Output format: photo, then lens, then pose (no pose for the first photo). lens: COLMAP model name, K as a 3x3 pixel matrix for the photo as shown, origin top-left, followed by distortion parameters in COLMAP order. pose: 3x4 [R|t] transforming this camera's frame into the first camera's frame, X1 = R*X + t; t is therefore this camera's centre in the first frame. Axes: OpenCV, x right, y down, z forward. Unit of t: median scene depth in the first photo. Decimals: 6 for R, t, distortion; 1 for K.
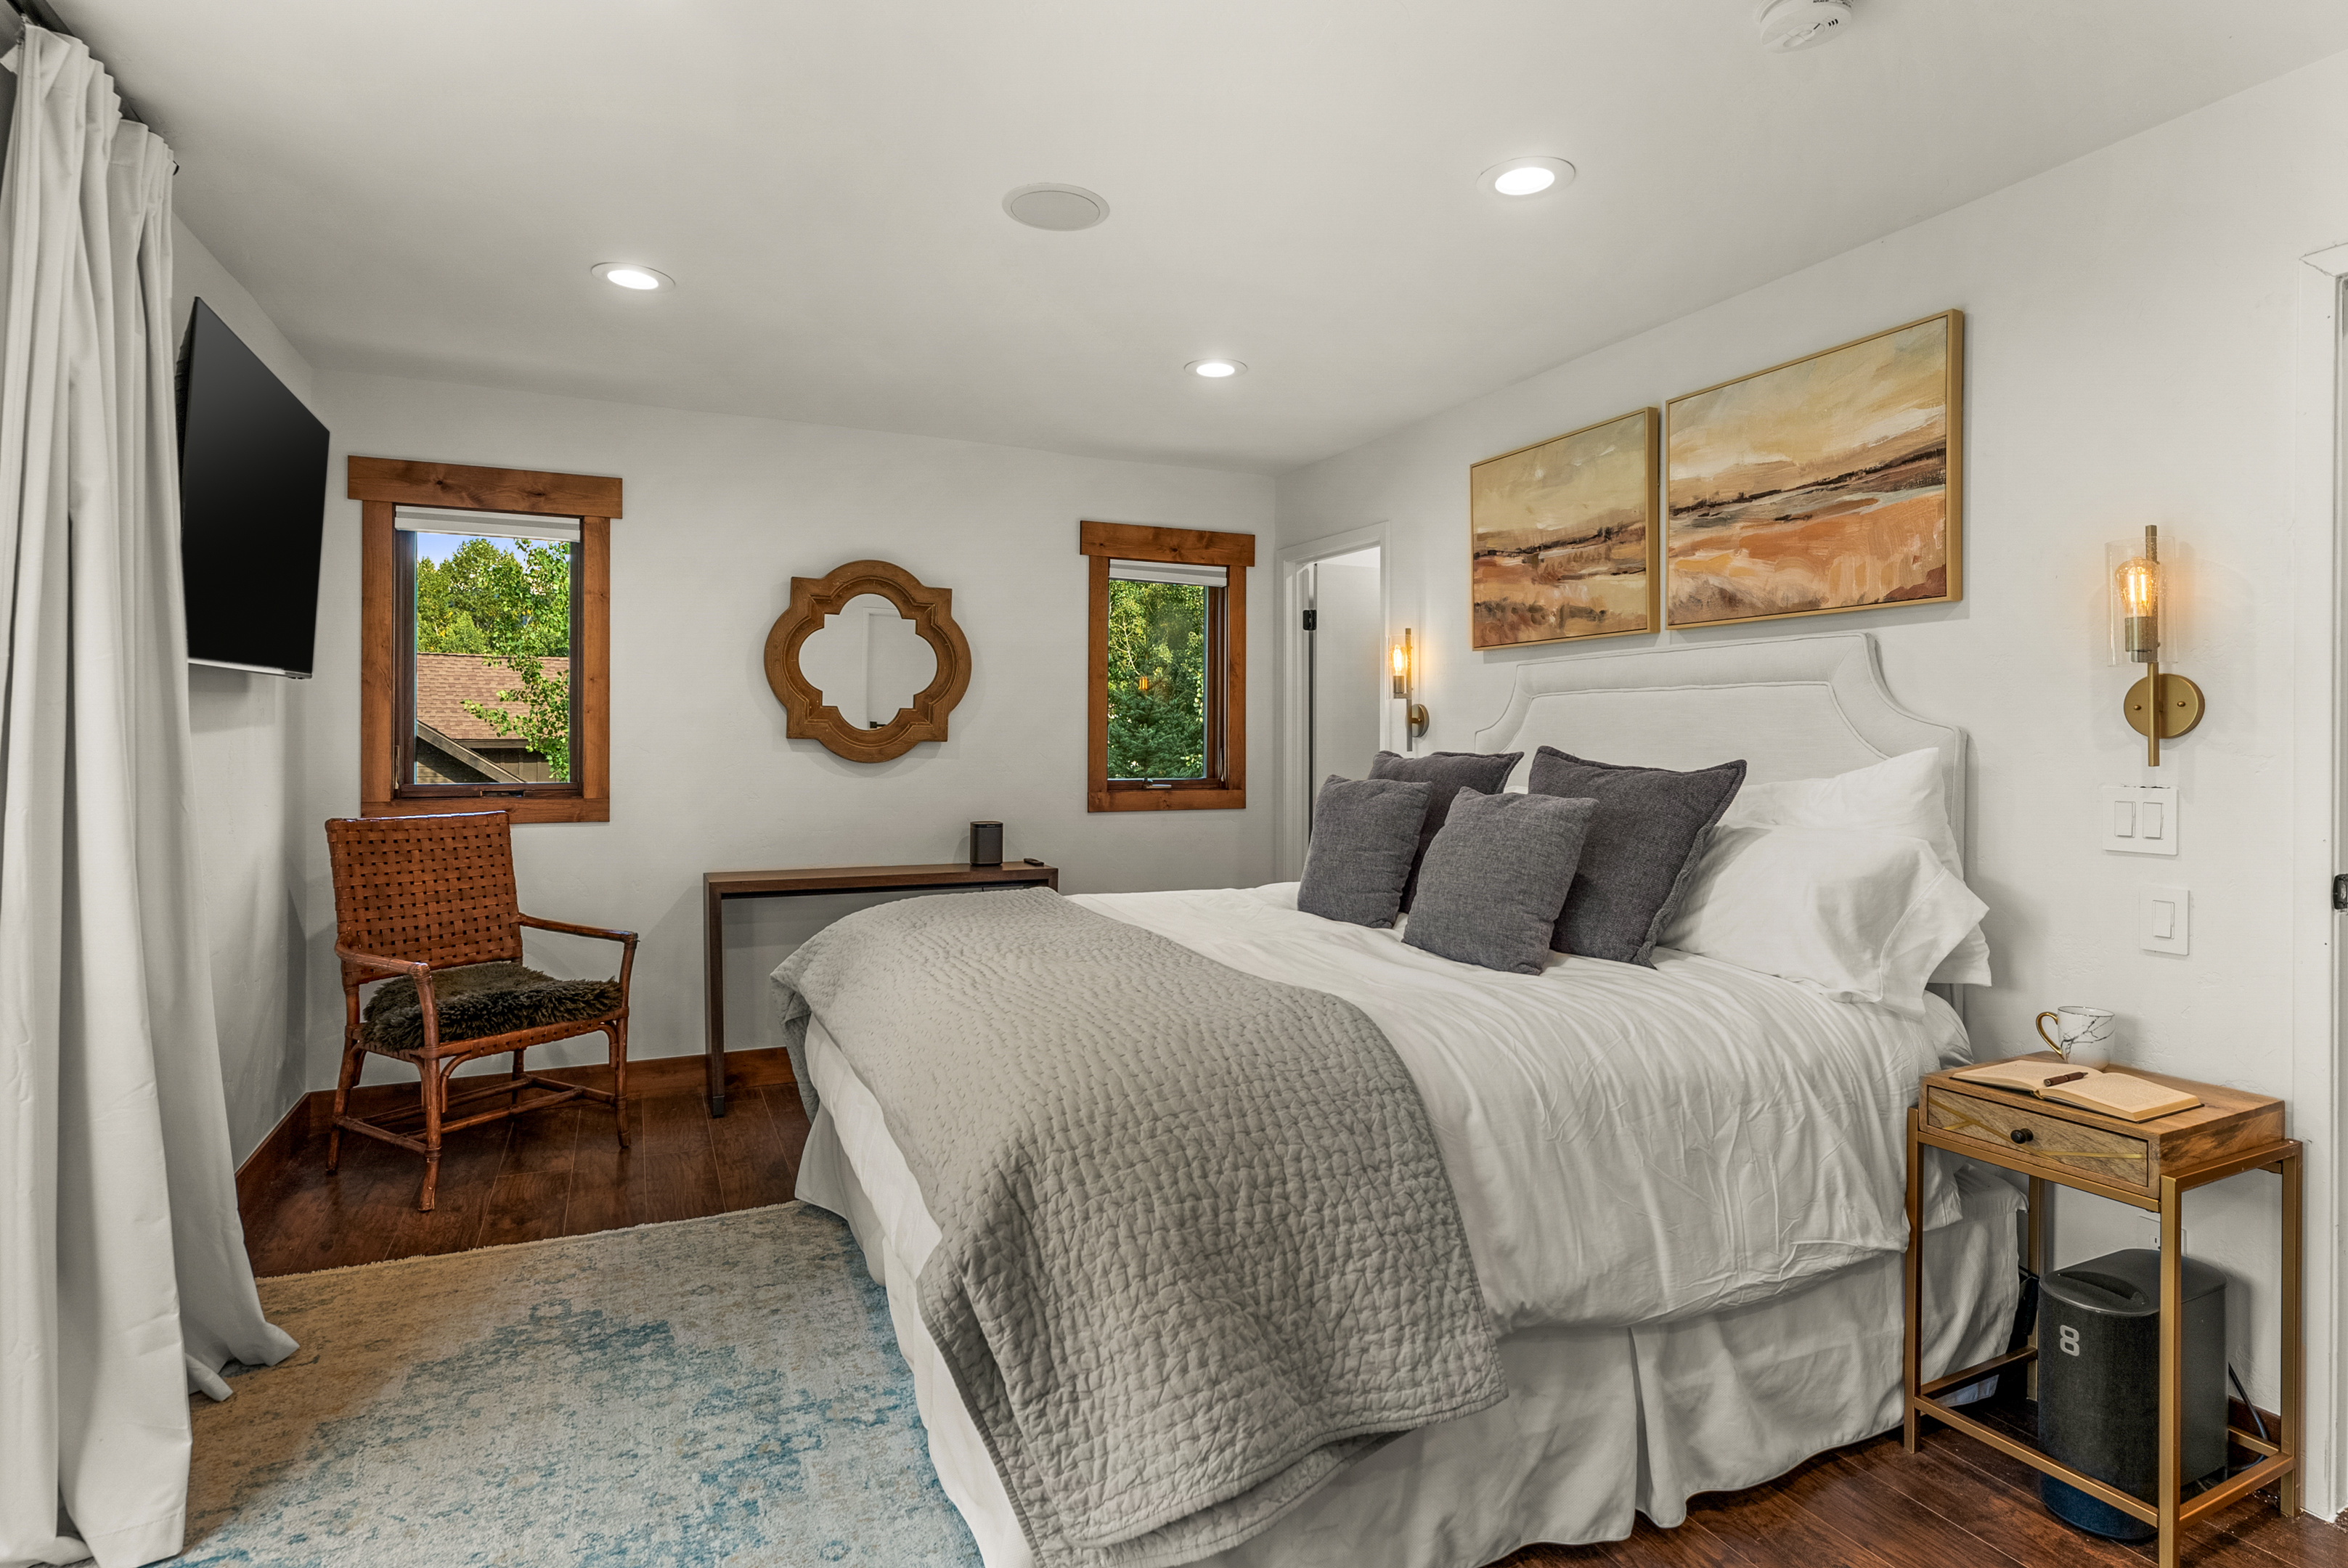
lens RADIAL K [[1198.9, 0, 1179.5], [0, 1198.9, 744.7], [0, 0, 1]] dist [-0.000959, -0.000310]
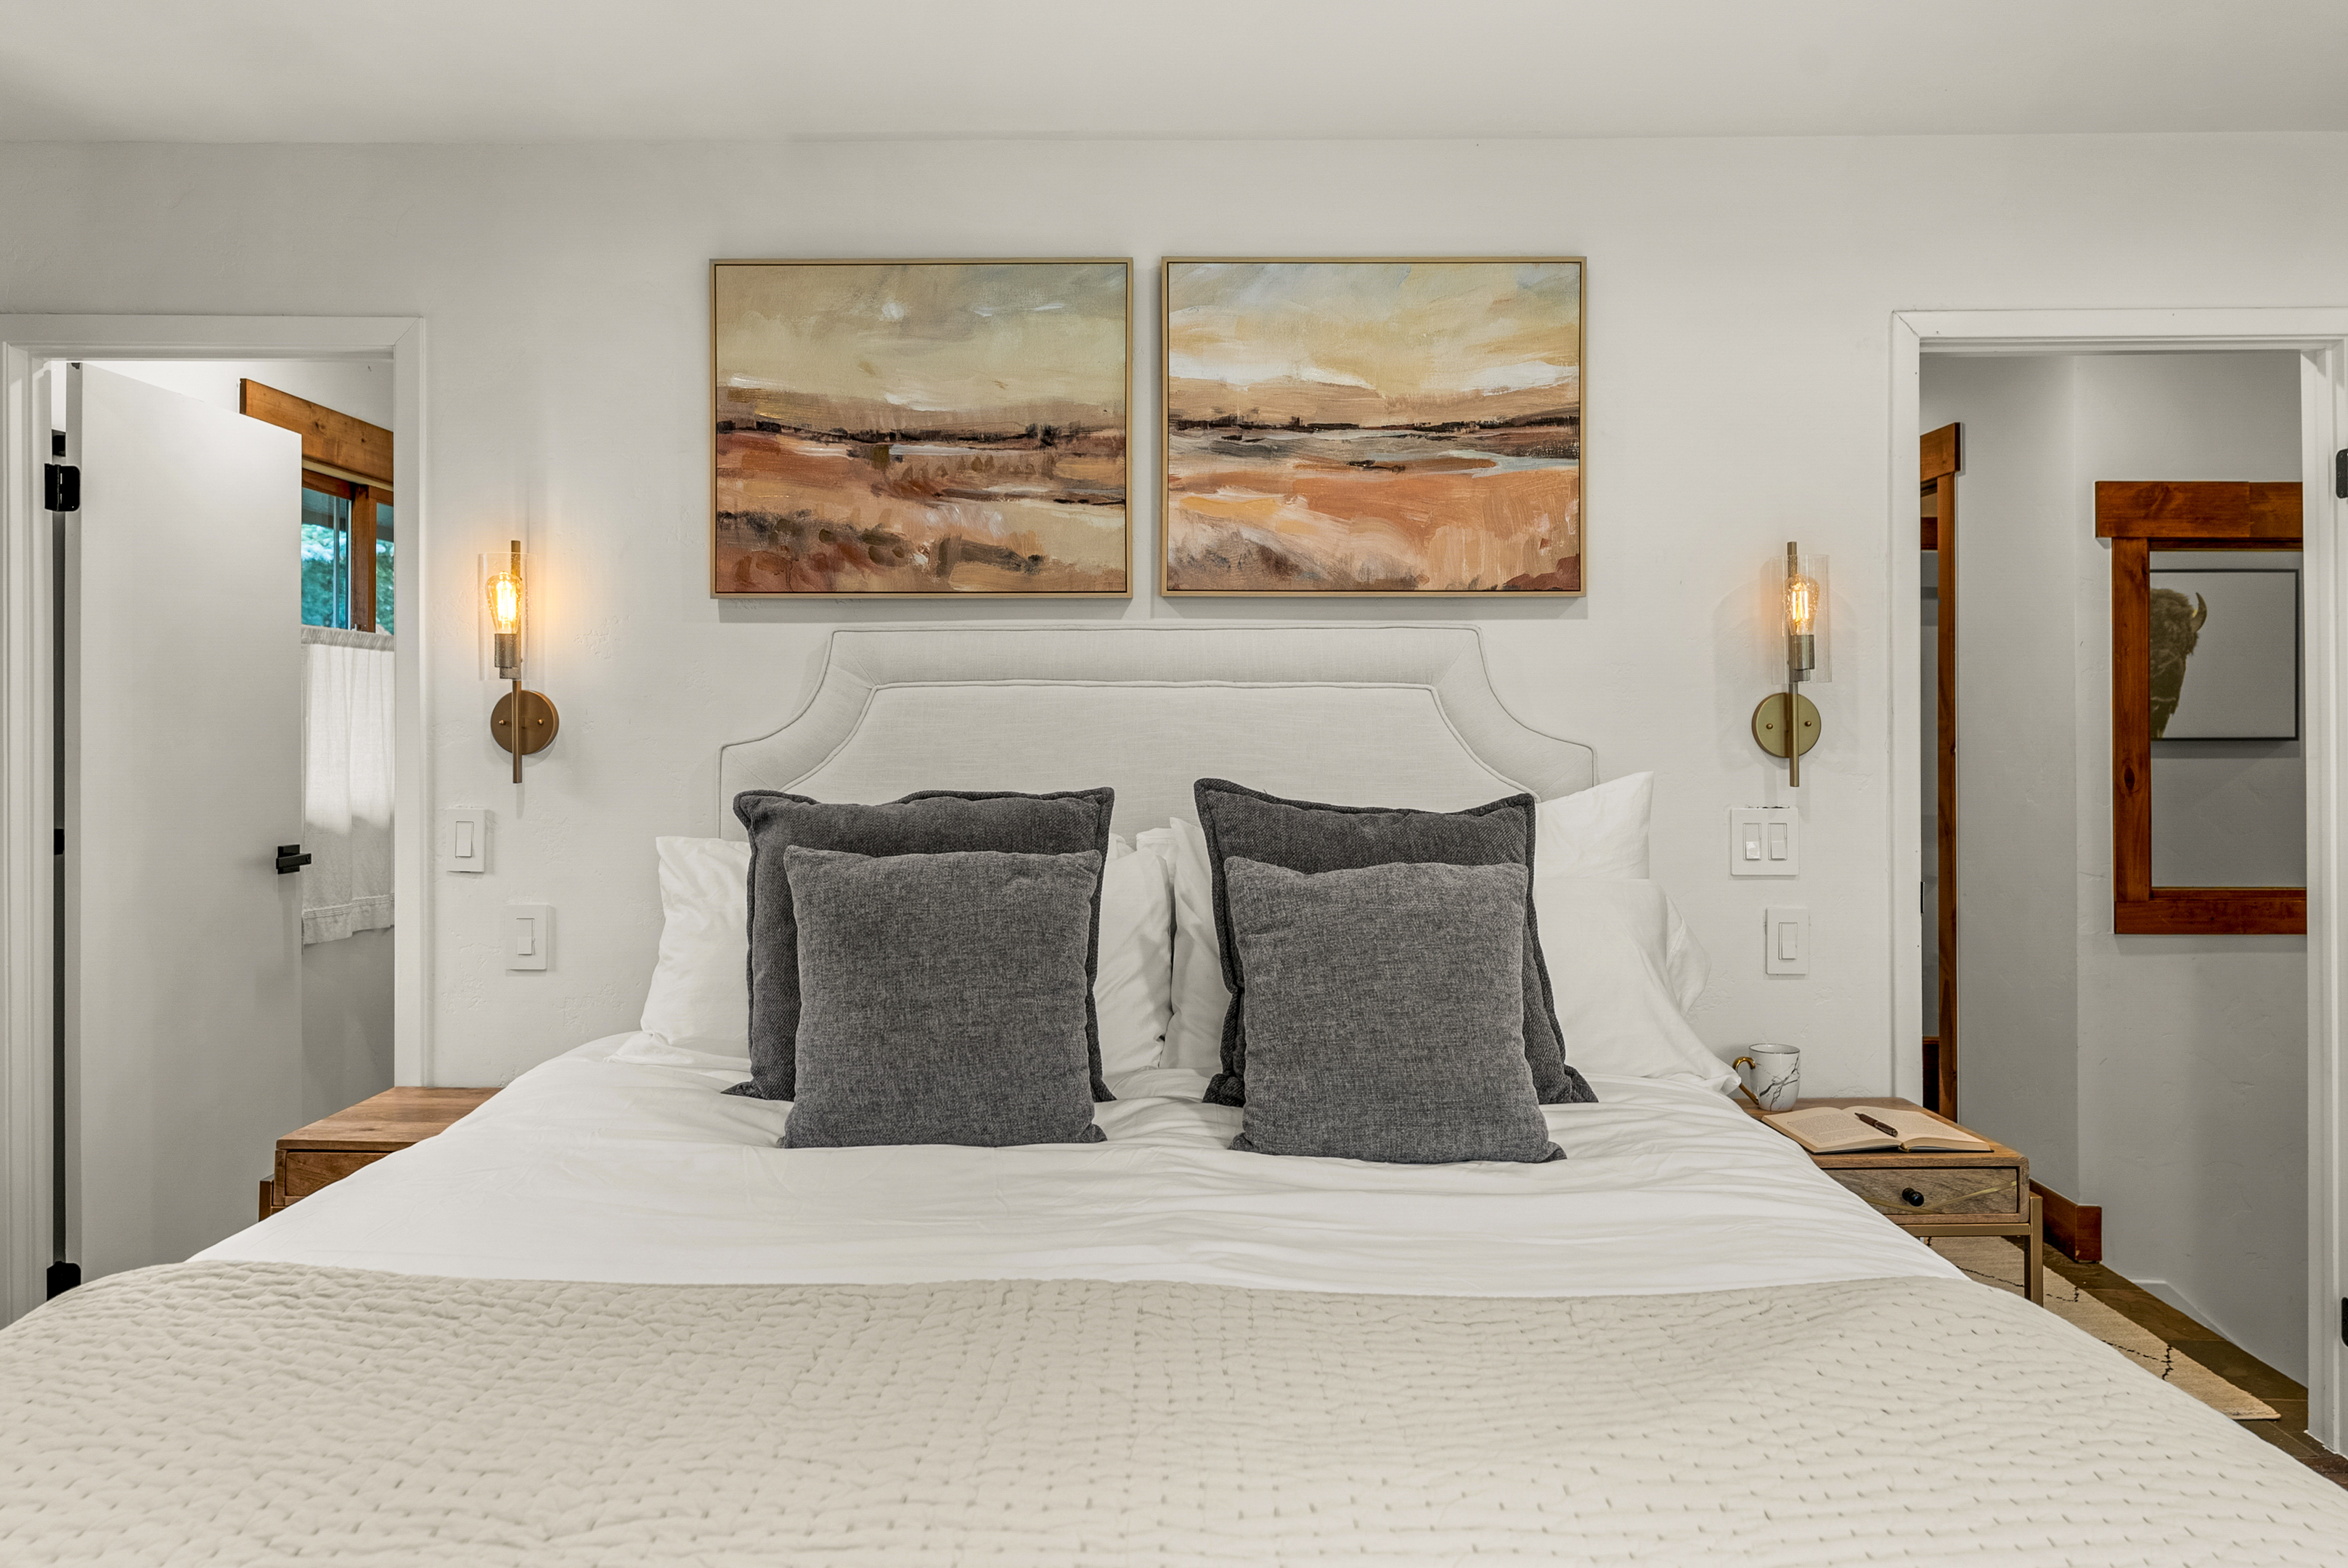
lens RADIAL K [[1397.2, 0, 1176.8], [0, 1397.2, 765.1], [0, 0, 1]] dist [0.003068, 0.002182]
pose [[0.428076, -0.005538, 0.903726, -0.310181], [0.003906, 0.999983, 0.004278, -0.004251], [-0.903734, 0.001698, 0.428091, 0.671542]]
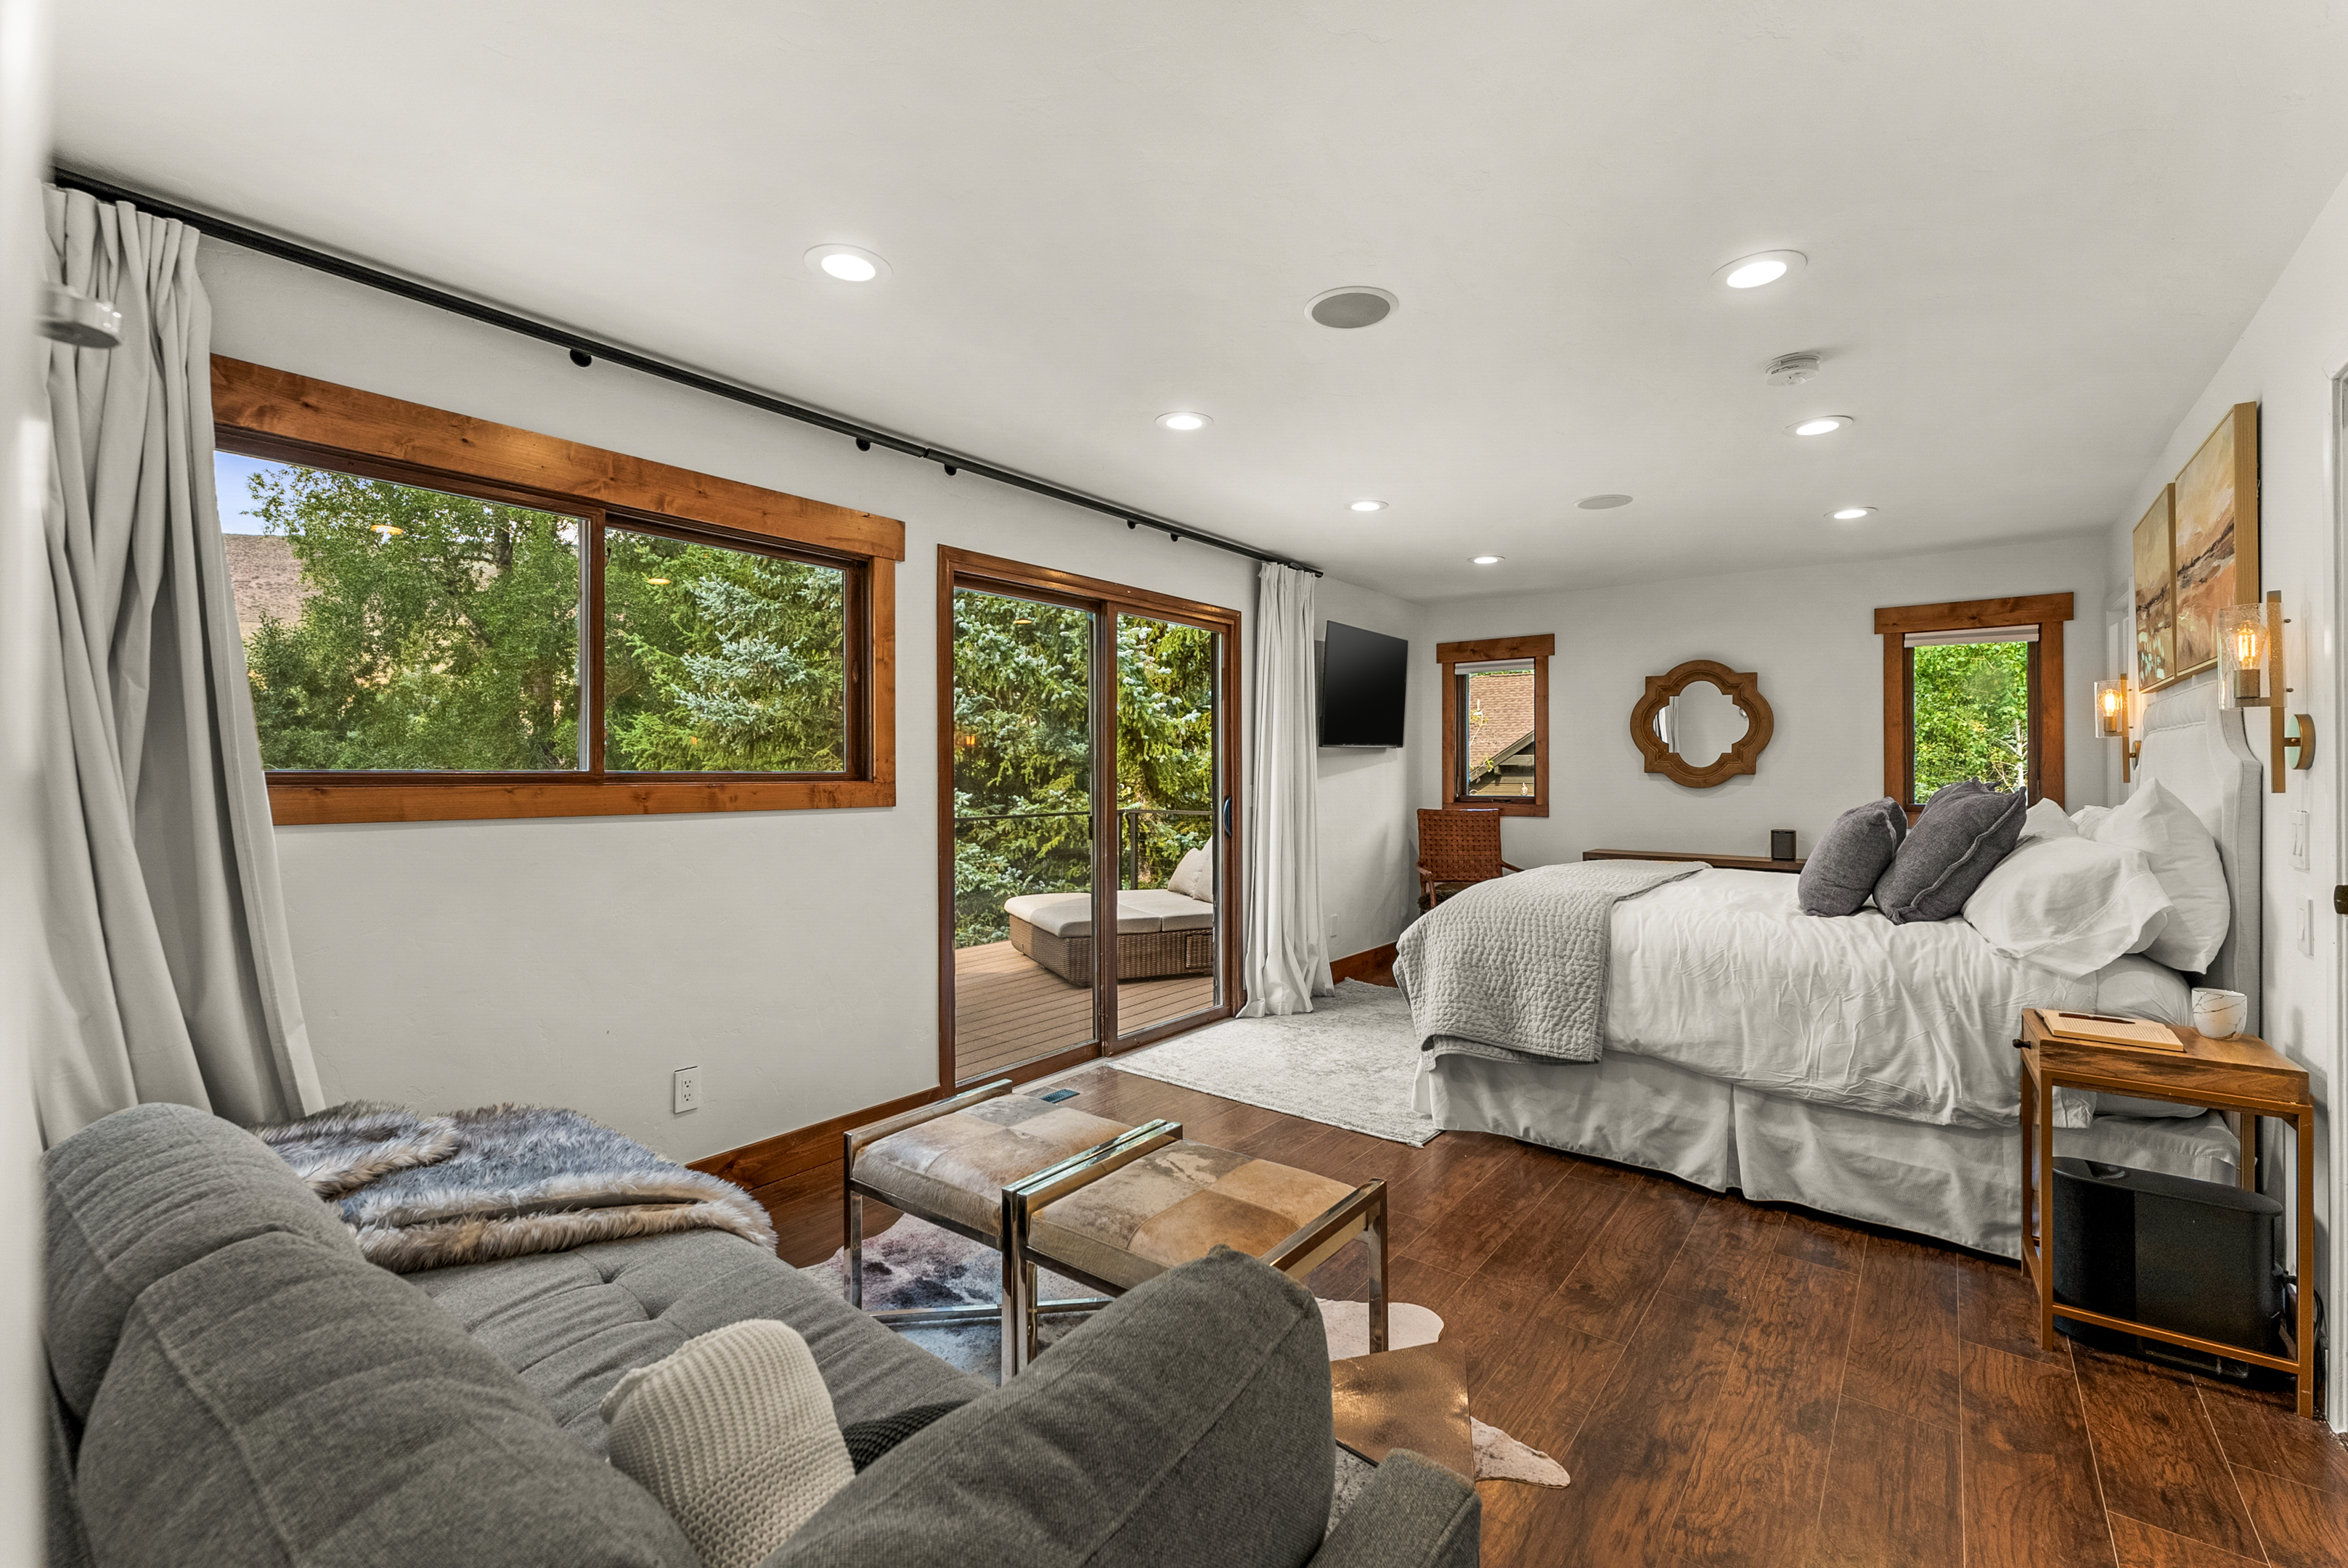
lens RADIAL K [[1011.1, 0, 1183.2], [0, 1011.1, 772.9], [0, 0, 1]] dist [0.000139, 0.000089]
pose [[0.463127, -0.002116, -0.886290, 0.840177], [-0.003400, 0.999986, -0.004164, 0.003900], [0.886286, 0.004942, 0.463113, -0.302015]]
